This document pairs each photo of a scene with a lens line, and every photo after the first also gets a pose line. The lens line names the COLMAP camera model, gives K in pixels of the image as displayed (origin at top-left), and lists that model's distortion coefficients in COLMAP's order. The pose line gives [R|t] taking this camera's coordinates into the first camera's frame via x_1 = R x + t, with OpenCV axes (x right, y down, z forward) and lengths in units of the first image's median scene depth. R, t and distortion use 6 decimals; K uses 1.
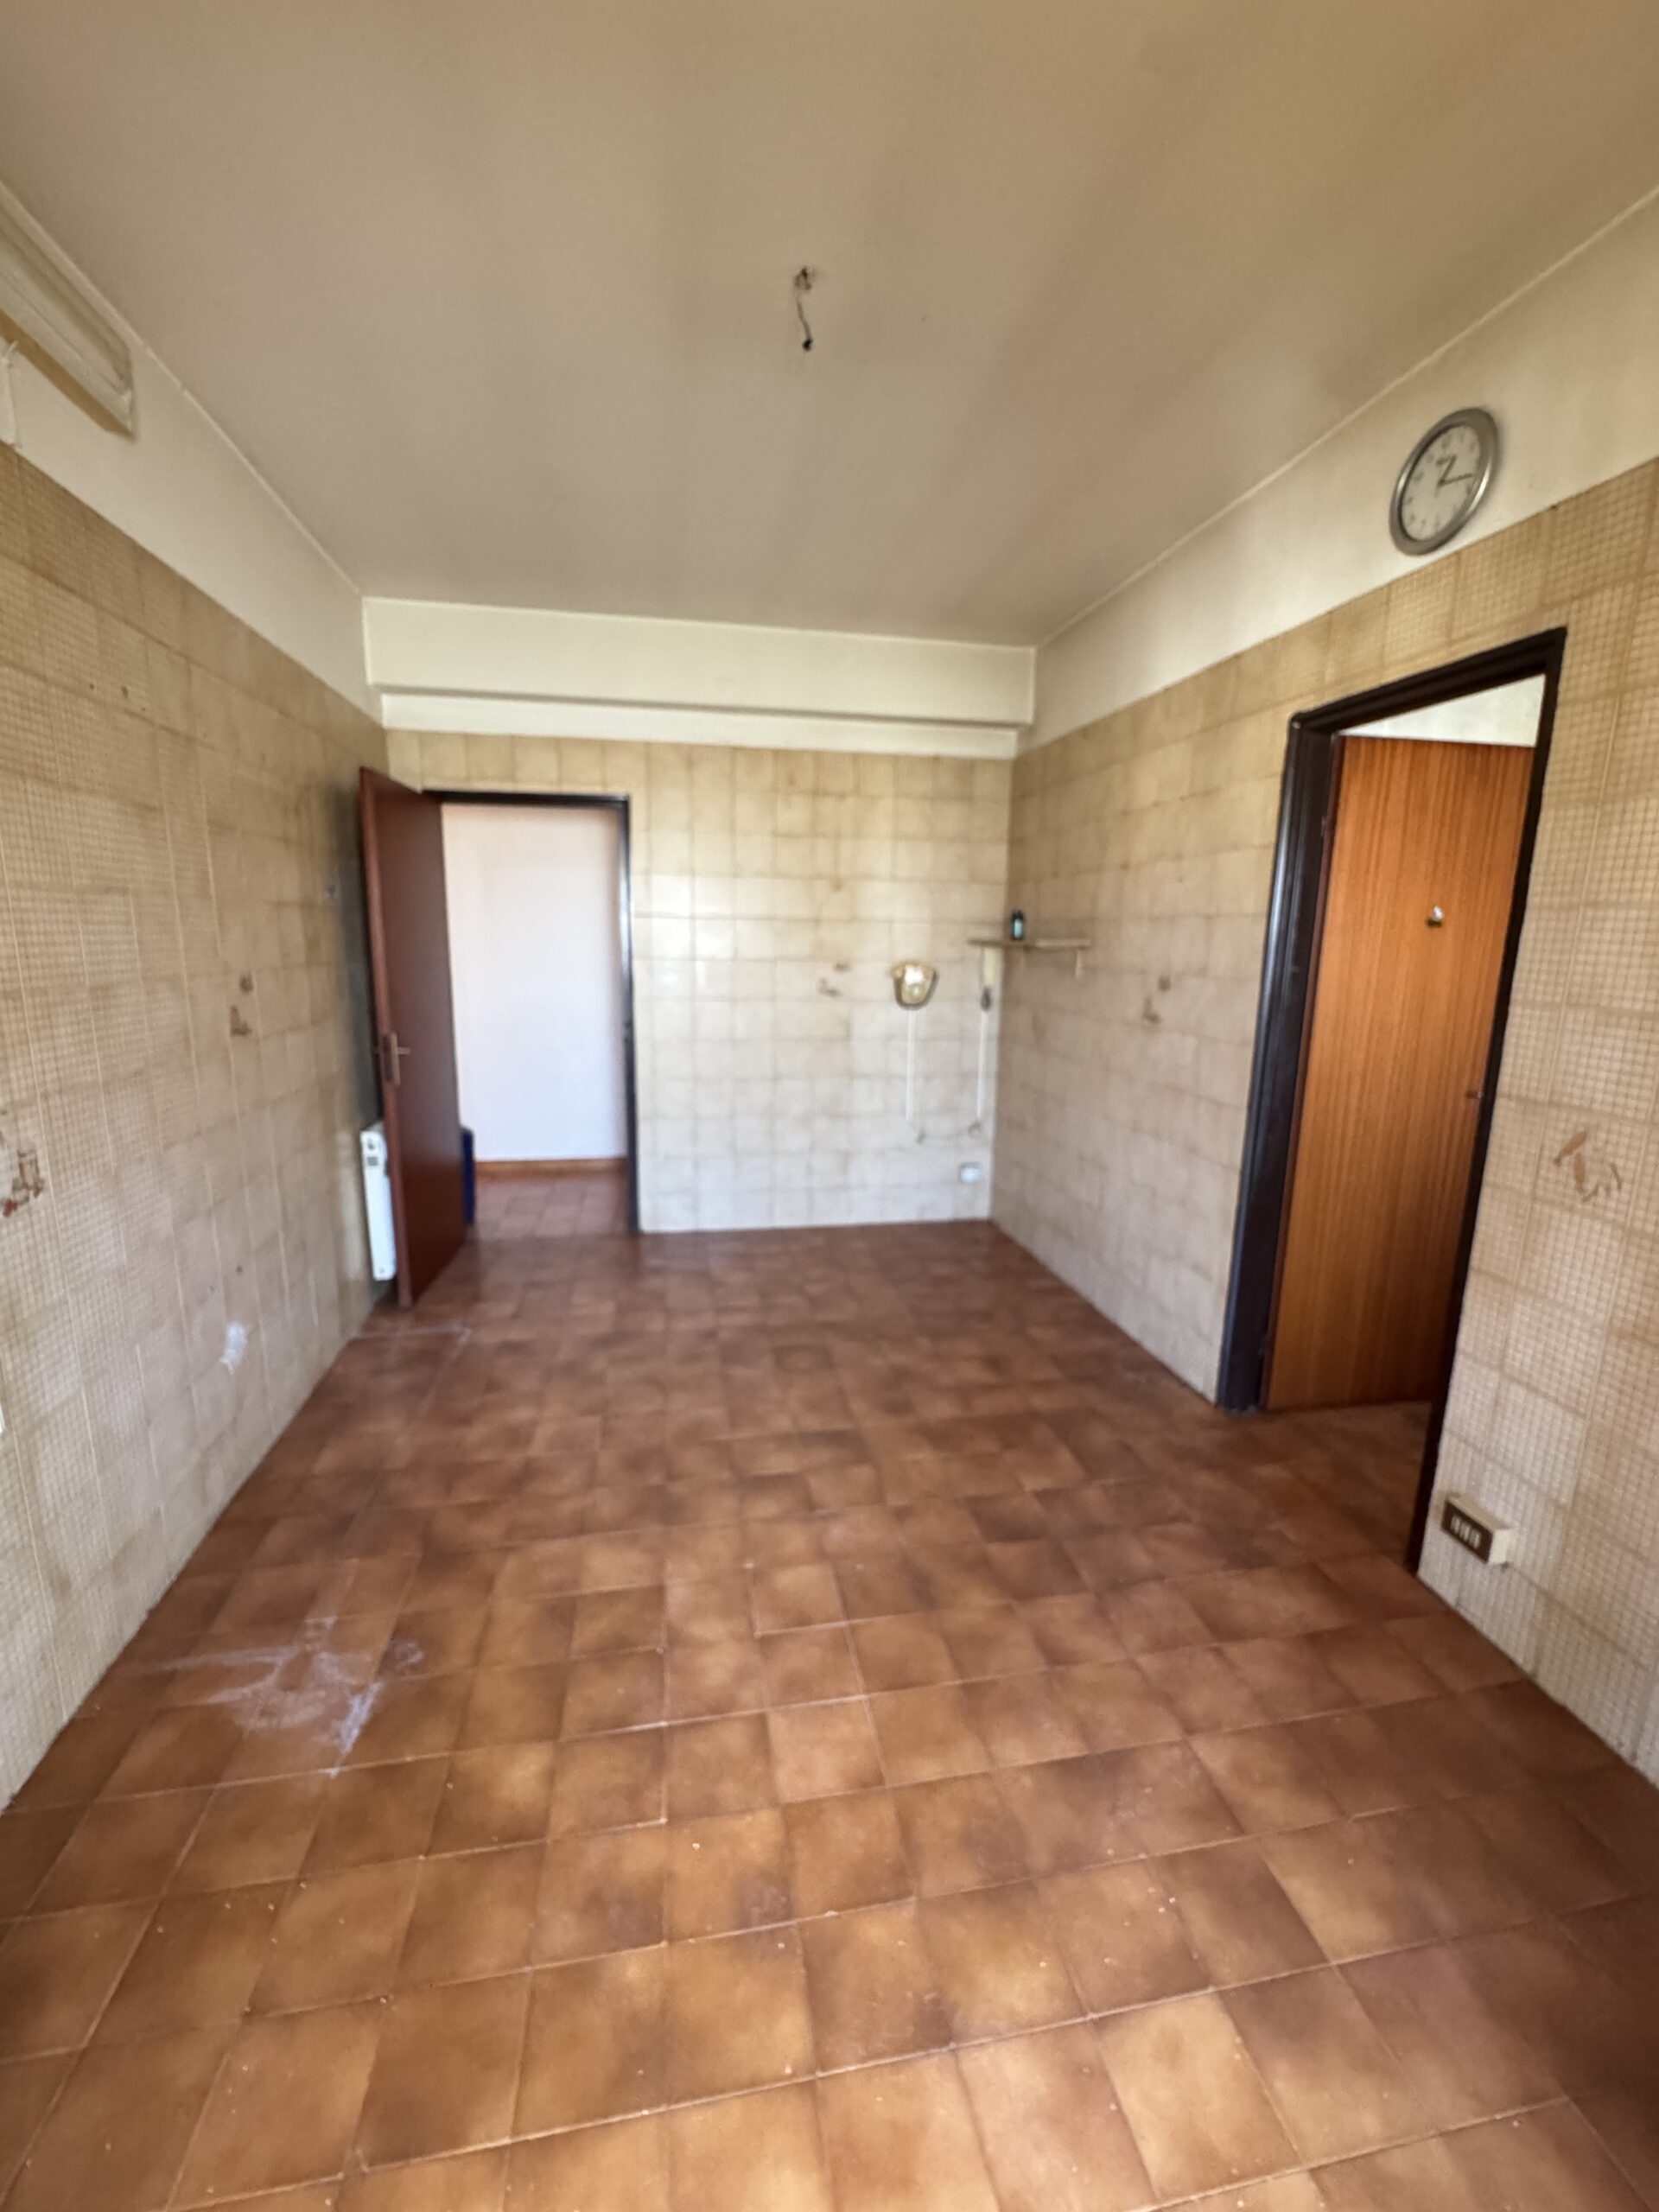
lens RADIAL K [[890.7, 0, 824.1], [0, 890.7, 1099.0], [0, 0, 1]] dist [-0.004742, 0.000385]
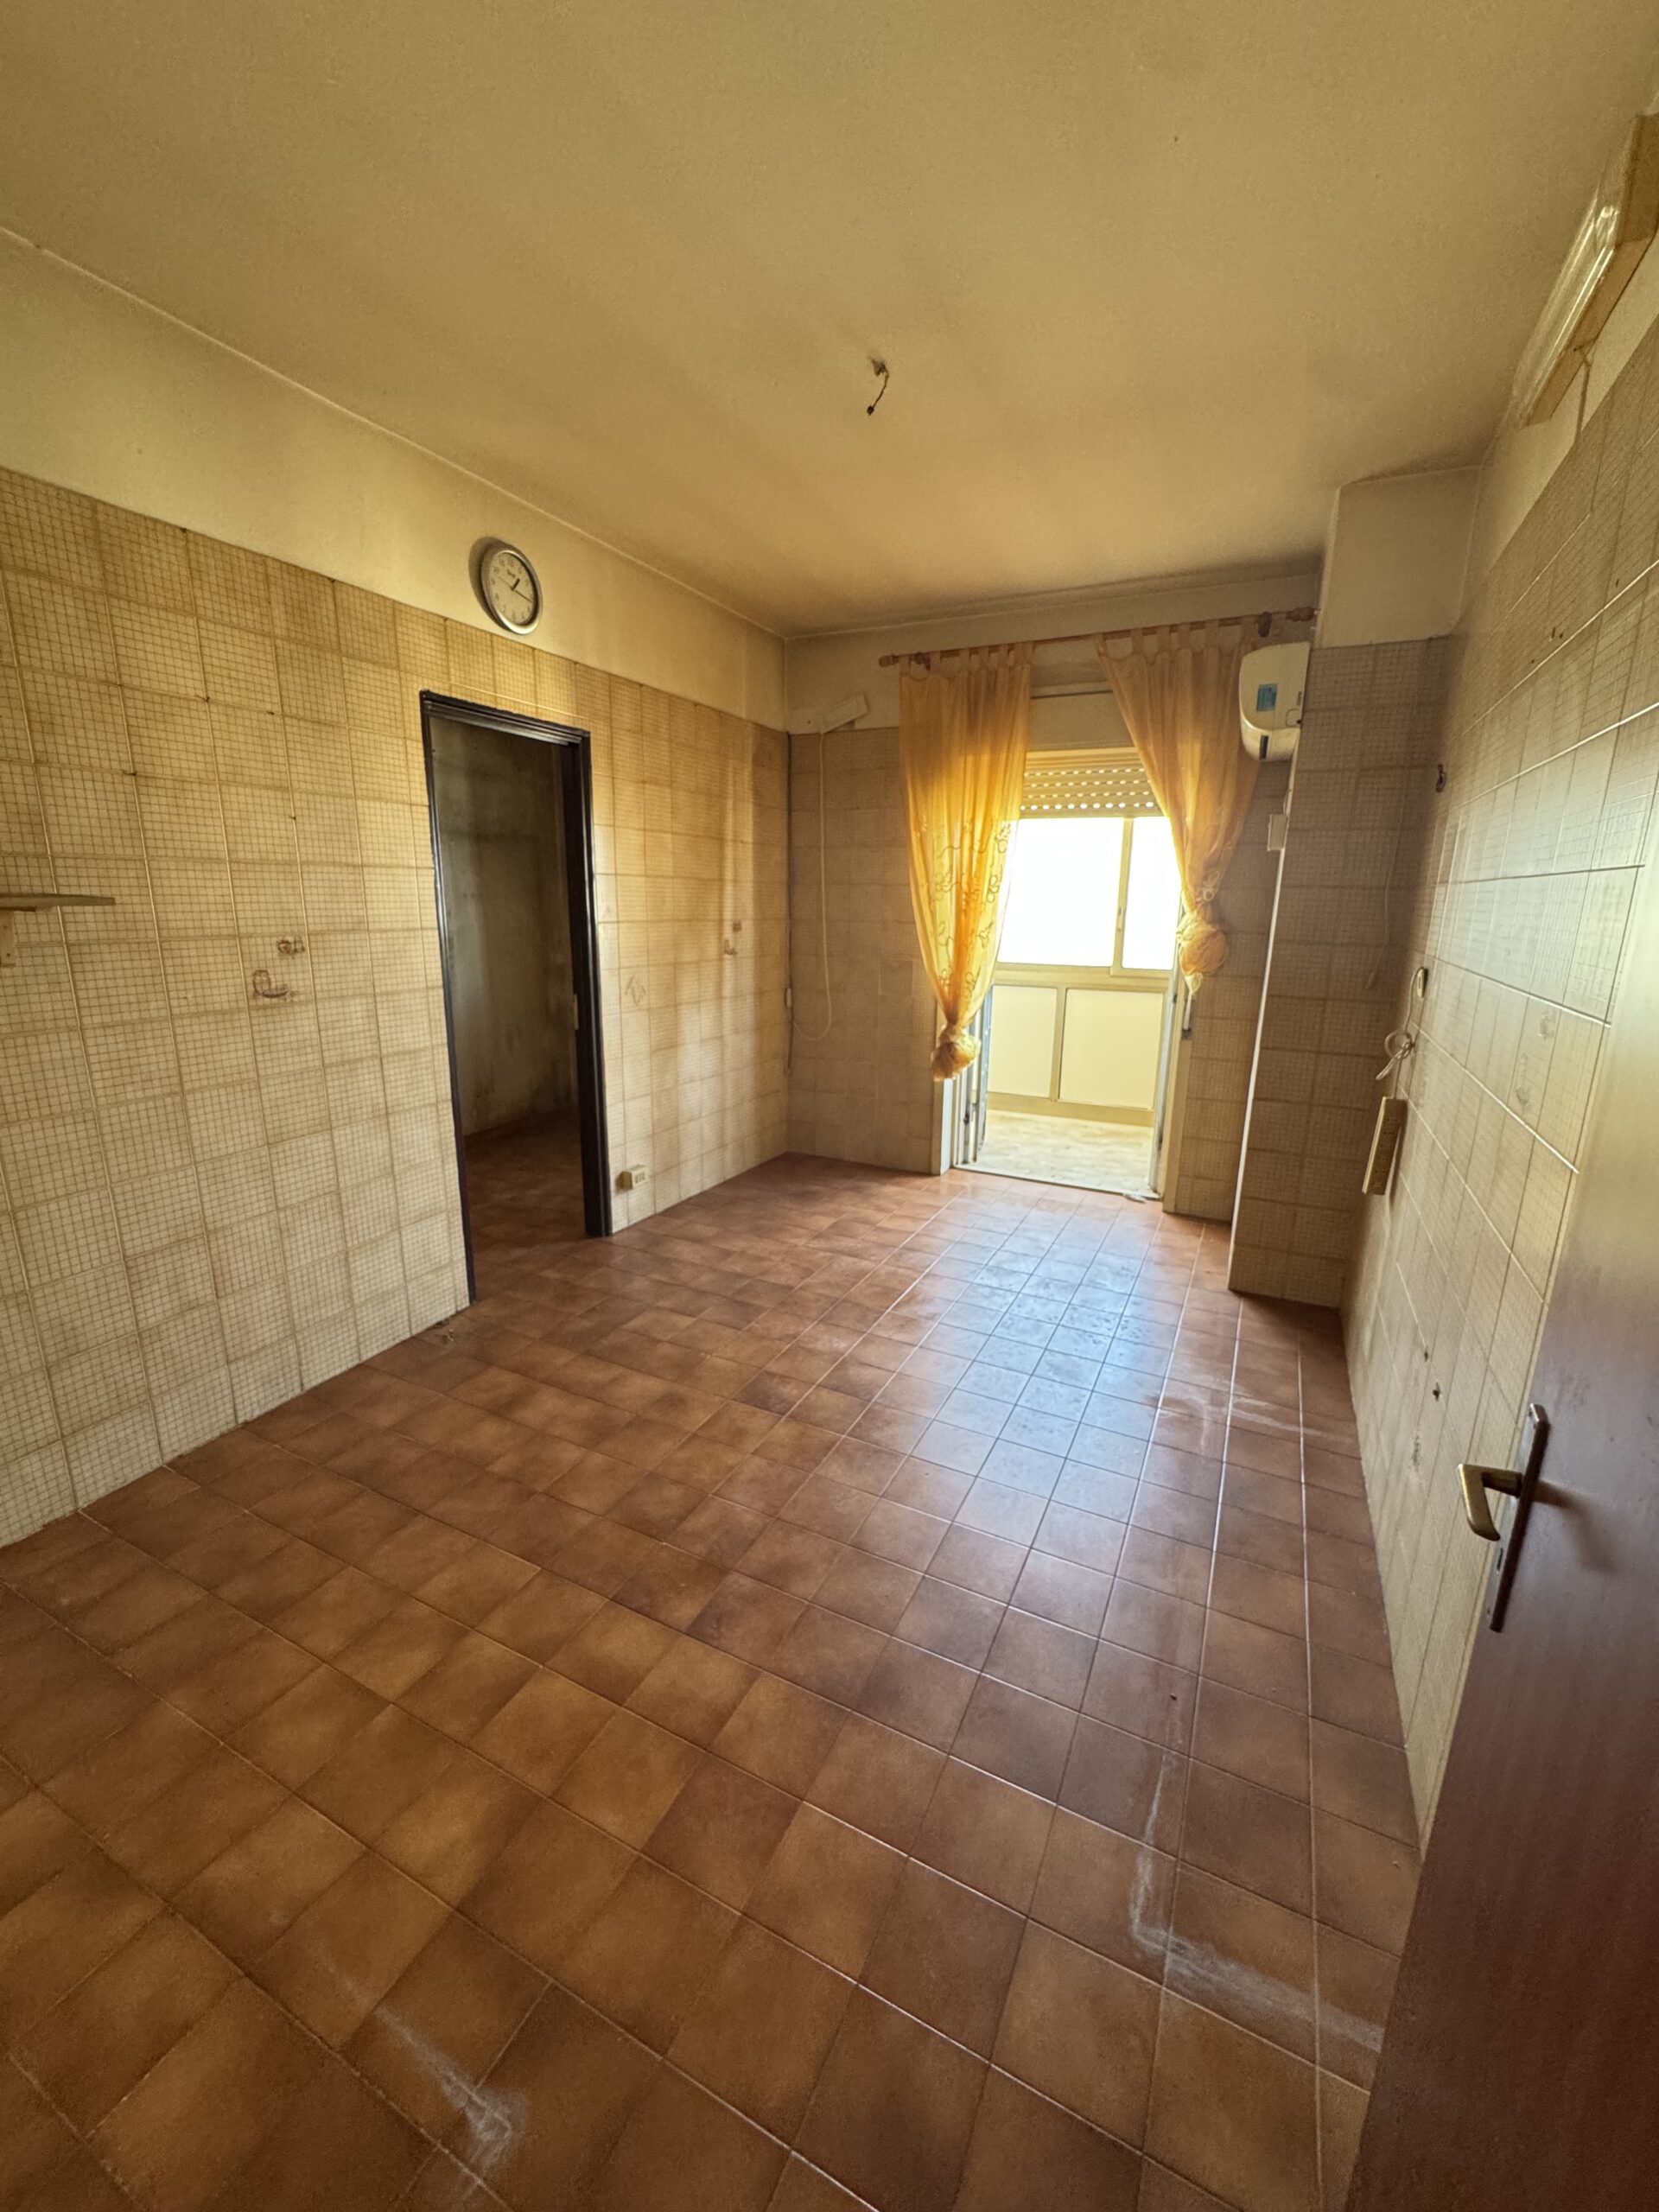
lens RADIAL K [[890.7, 0, 827.0], [0, 890.7, 1112.6], [0, 0, 1]] dist [-0.004742, 0.000385]
pose [[-0.797812, -0.167394, 0.579203, -0.535393], [0.089754, 0.917003, 0.388651, -0.281033], [-0.596189, 0.362056, -0.716571, 1.439181]]
